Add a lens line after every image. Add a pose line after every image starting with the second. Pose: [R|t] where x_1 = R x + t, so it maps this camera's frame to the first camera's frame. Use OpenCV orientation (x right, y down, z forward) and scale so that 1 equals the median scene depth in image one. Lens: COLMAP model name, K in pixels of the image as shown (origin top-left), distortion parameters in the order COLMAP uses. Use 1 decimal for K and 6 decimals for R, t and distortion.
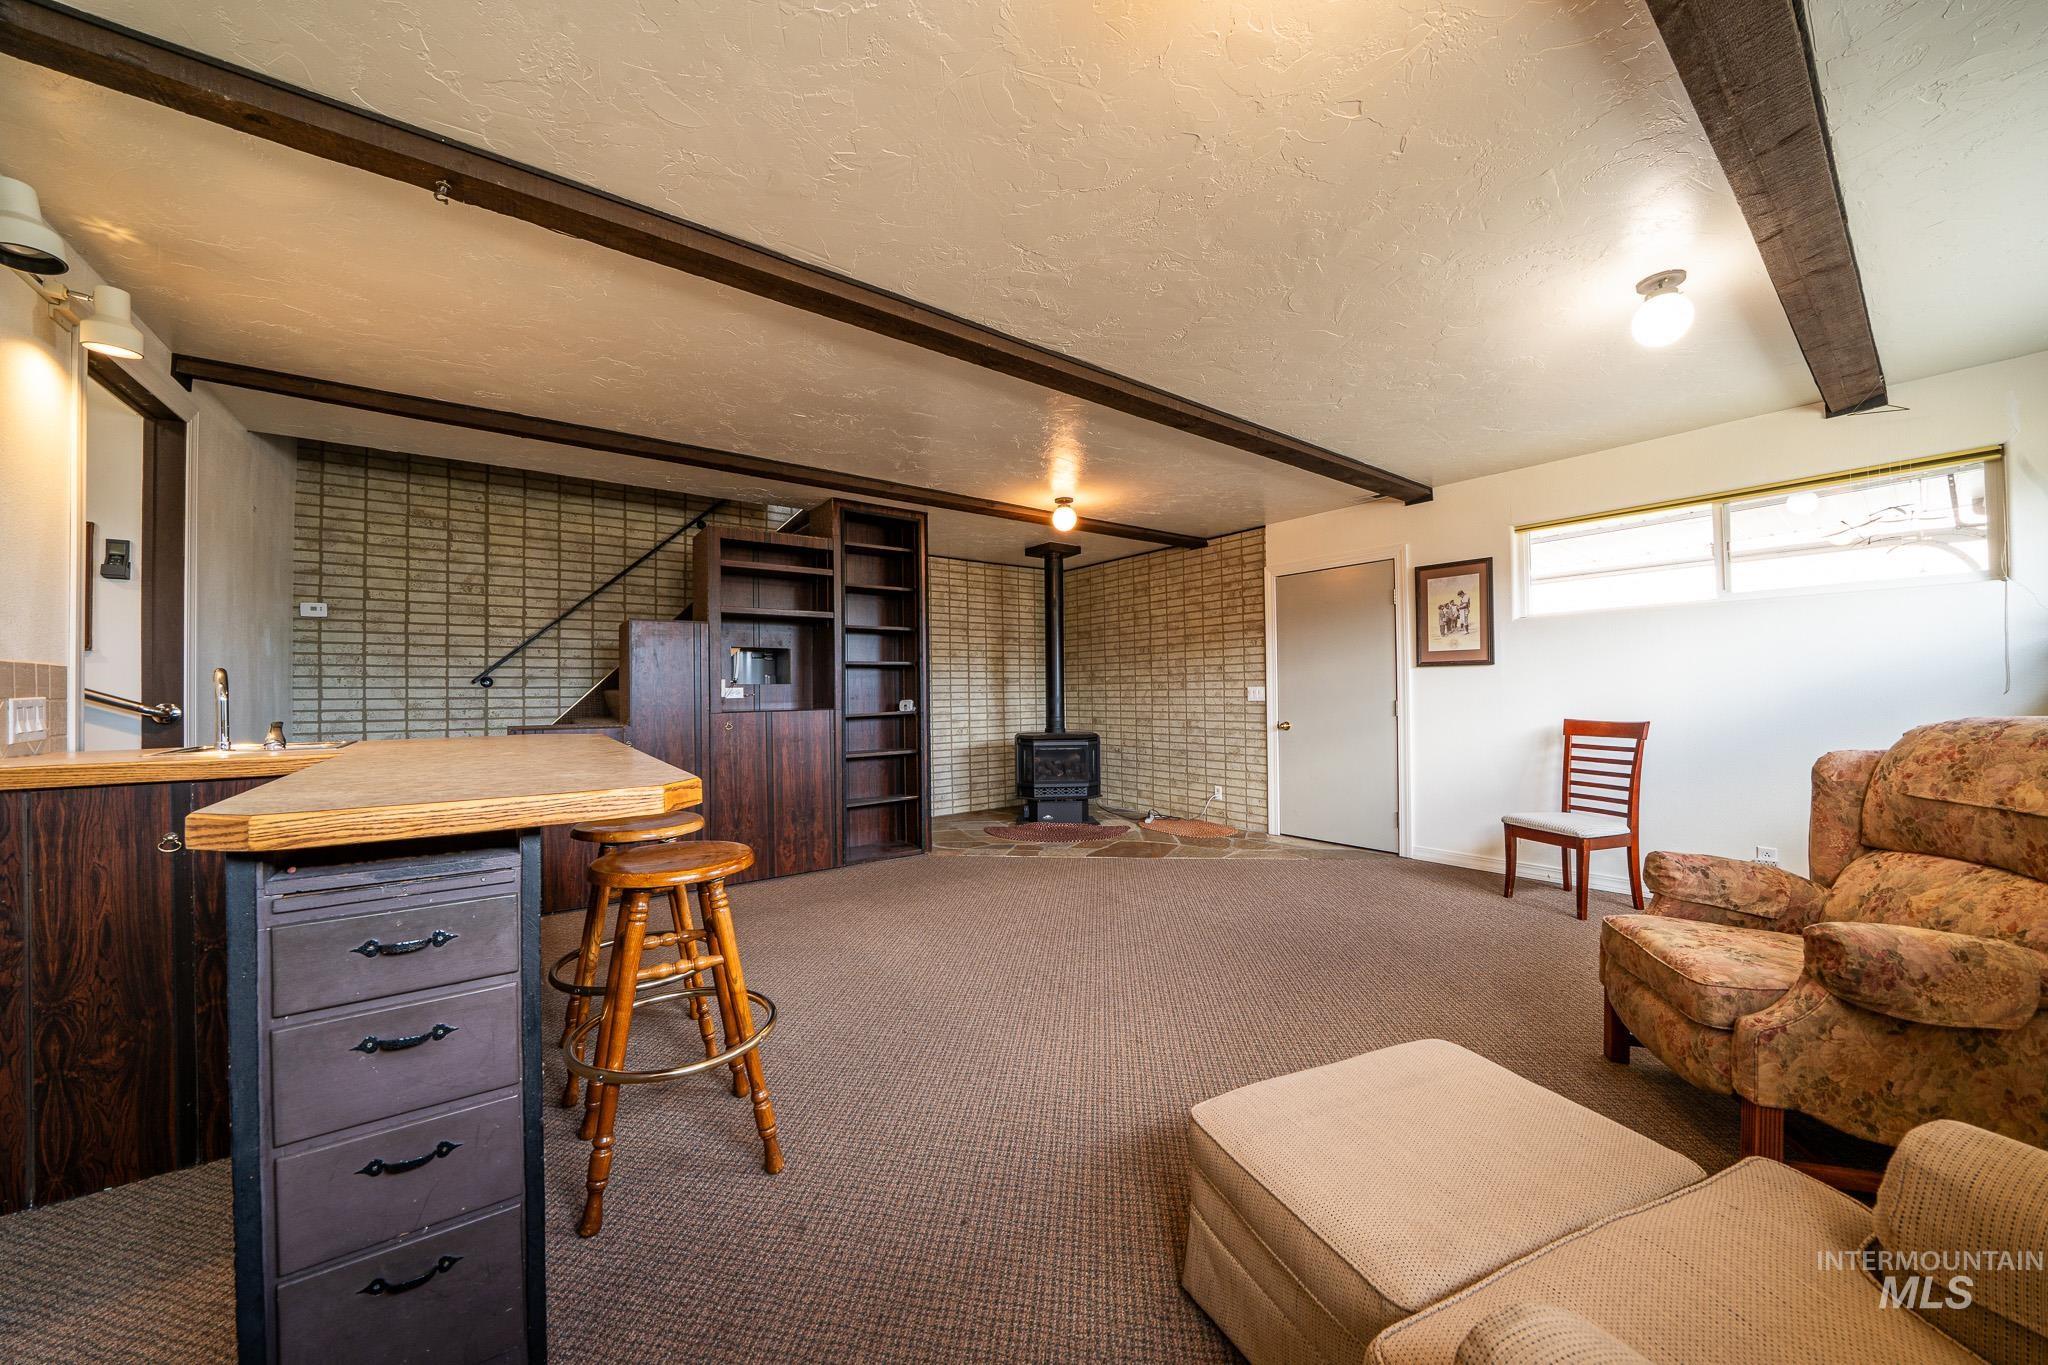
lens RADIAL K [[716.7, 0, 1015.2], [0, 716.7, 683.4], [0, 0, 1]] dist [-0.024096, 0.002269]
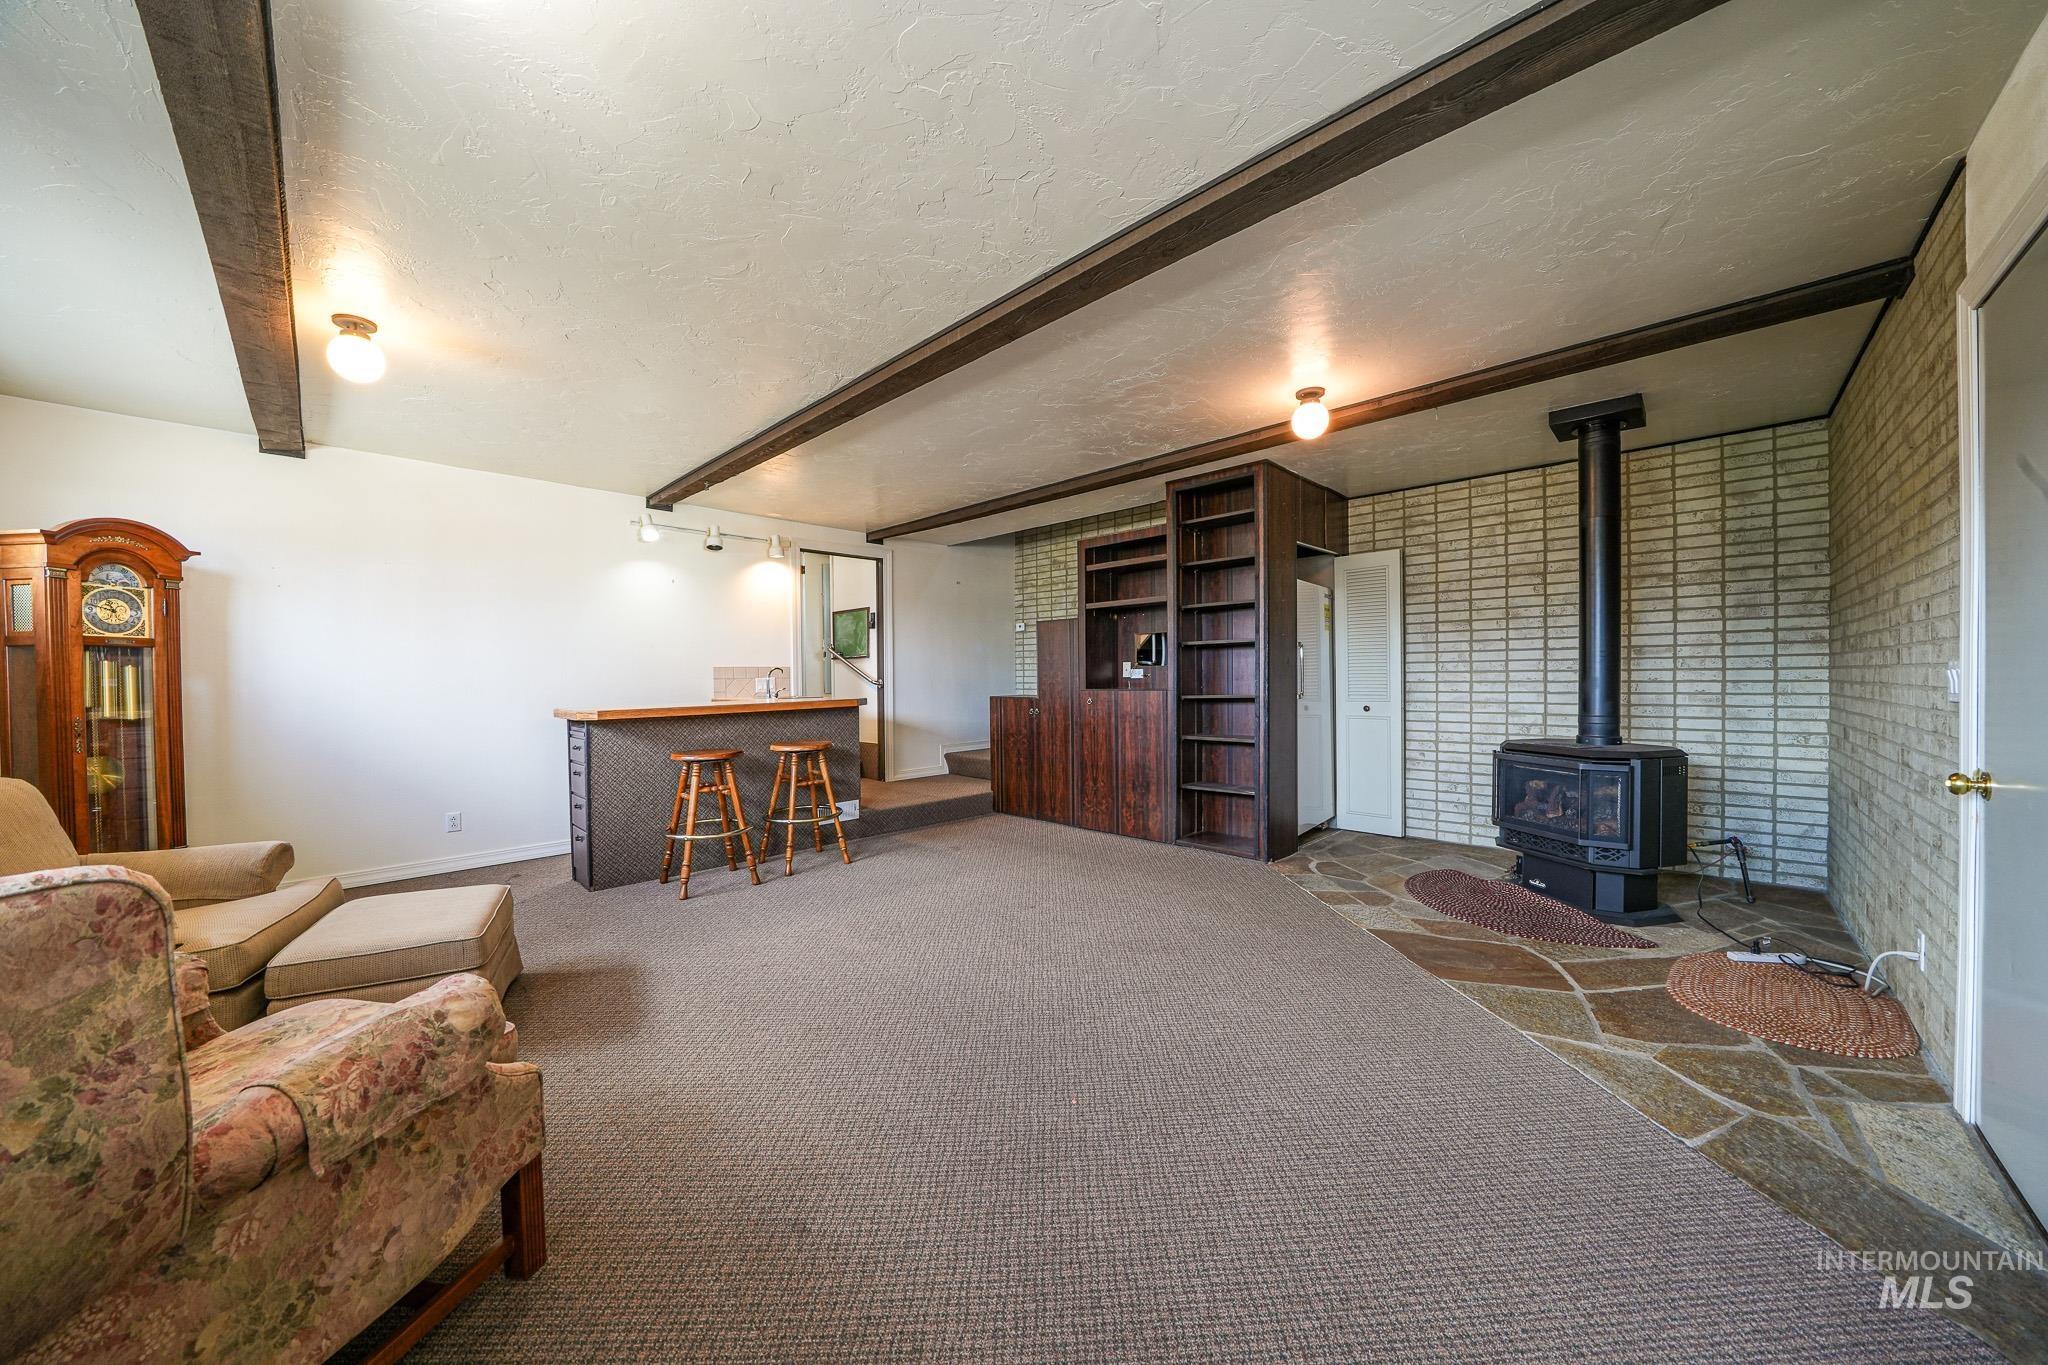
lens RADIAL K [[716.7, 0, 1013.0], [0, 716.7, 686.0], [0, 0, 1]] dist [-0.024096, 0.002269]
pose [[0.146833, 0.018832, -0.988982, 0.539387], [0.019880, 0.999561, 0.021985, 0.002857], [0.988961, -0.022889, 0.146394, 0.465876]]
